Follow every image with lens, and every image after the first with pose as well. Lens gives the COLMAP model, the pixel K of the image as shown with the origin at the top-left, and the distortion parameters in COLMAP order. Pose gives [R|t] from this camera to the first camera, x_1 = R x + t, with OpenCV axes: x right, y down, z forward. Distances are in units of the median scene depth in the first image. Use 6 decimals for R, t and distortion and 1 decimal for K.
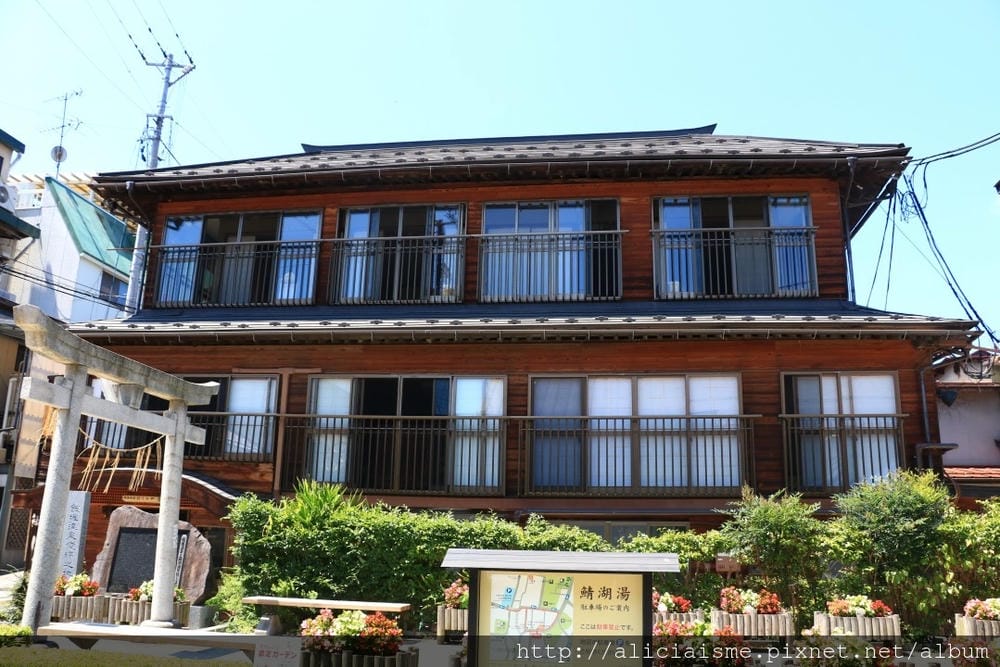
lens RADIAL K [[826.2, 0, 500.0], [0, 826.2, 333.5], [0, 0, 1]] dist [-0.079914, 0.000167]
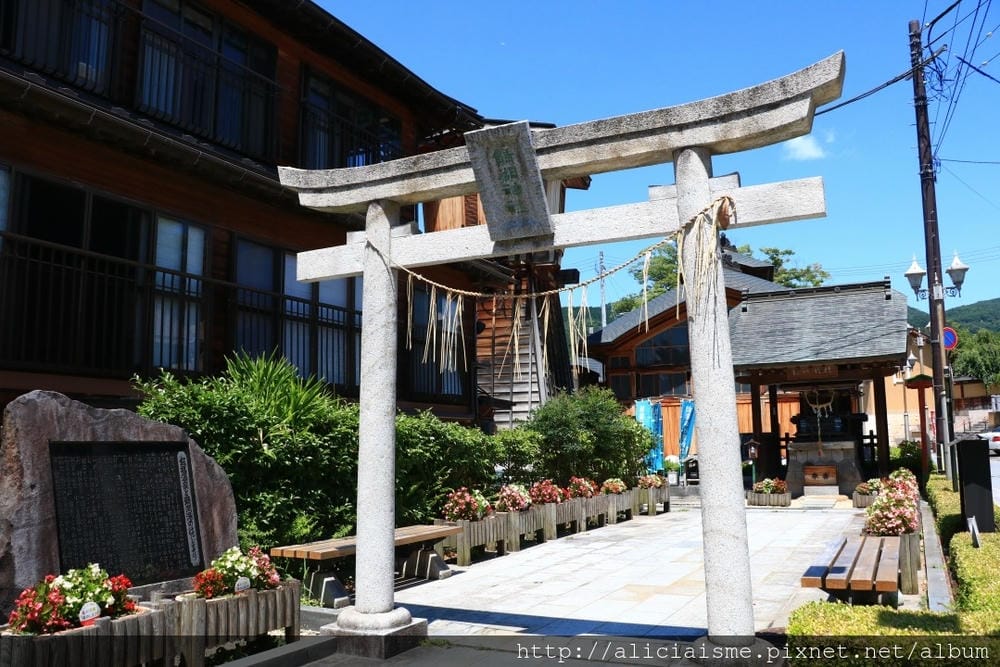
lens RADIAL K [[826.2, 0, 500.0], [0, 826.2, 333.5], [0, 0, 1]] dist [-0.079914, 0.000167]
pose [[0.328582, 0.093063, 0.939879, -0.590431], [-0.211162, 0.977182, -0.022934, 0.109766], [-0.920568, -0.190931, 0.340735, 0.494686]]
